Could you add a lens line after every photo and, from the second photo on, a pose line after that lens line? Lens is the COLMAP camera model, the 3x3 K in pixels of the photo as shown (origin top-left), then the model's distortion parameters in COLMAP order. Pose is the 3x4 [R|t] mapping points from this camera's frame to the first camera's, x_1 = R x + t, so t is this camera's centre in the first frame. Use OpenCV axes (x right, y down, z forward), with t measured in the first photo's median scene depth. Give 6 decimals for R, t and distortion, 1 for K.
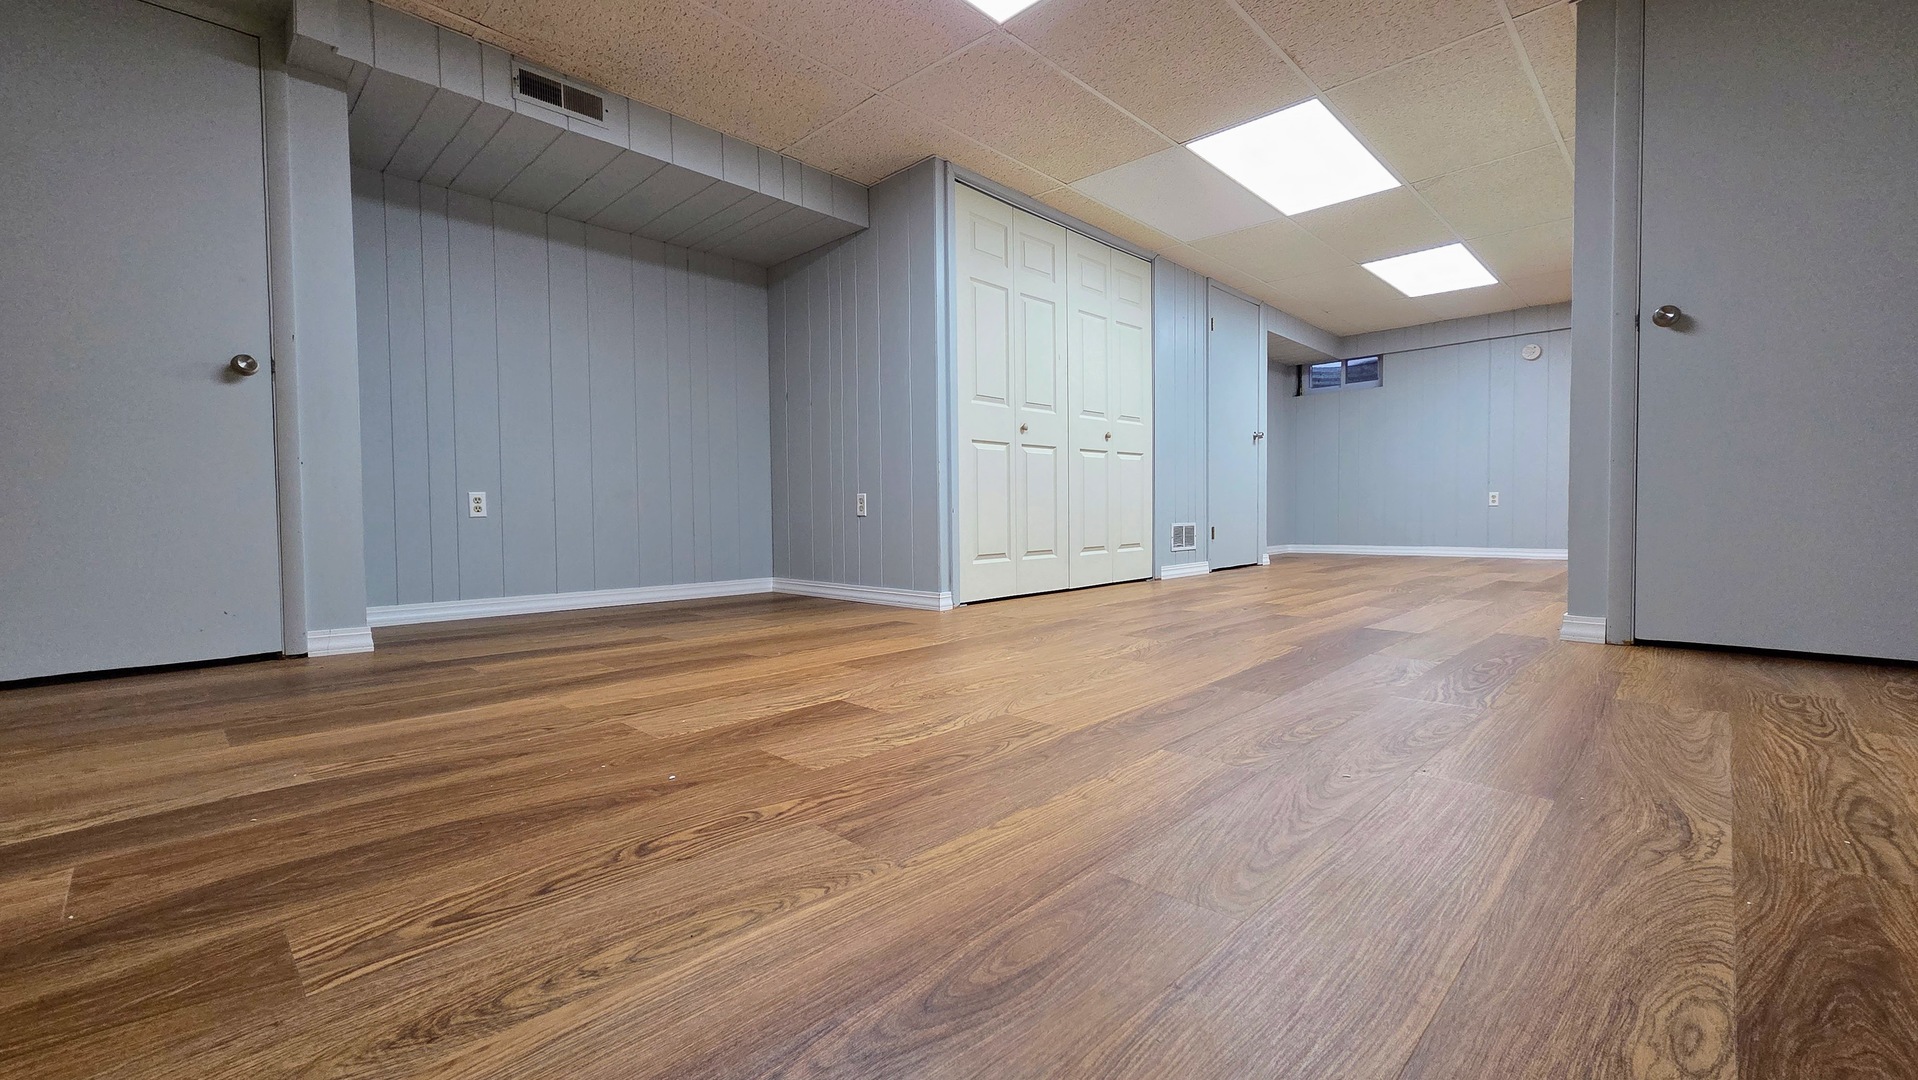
lens RADIAL K [[781.9, 0, 947.2], [0, 781.9, 538.6], [0, 0, 1]] dist [0.000141, 0.000713]
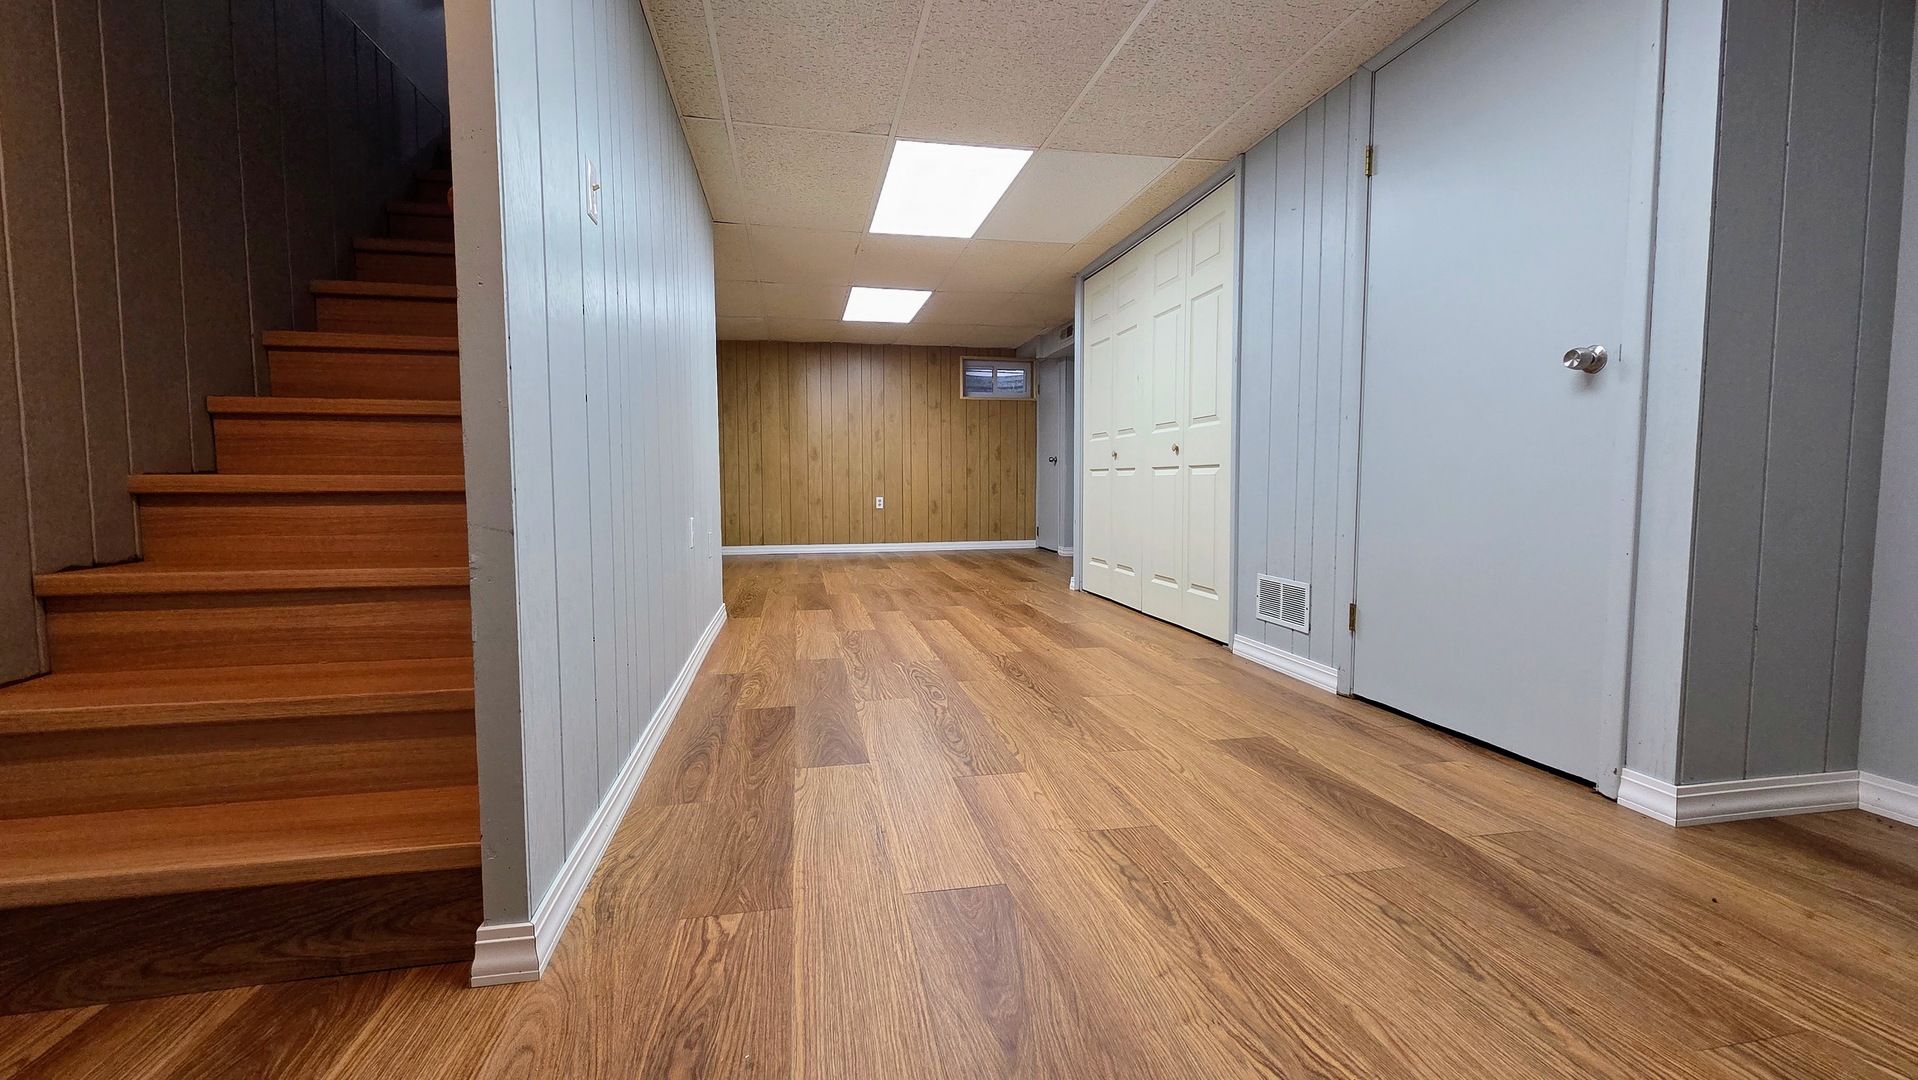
lens RADIAL K [[781.9, 0, 949.8], [0, 781.9, 532.8], [0, 0, 1]] dist [0.000141, 0.000713]
pose [[-0.563848, 0.070995, -0.822822, 0.973087], [-0.015991, 0.995173, 0.096824, -0.111947], [0.825724, 0.067752, -0.559991, 1.200644]]
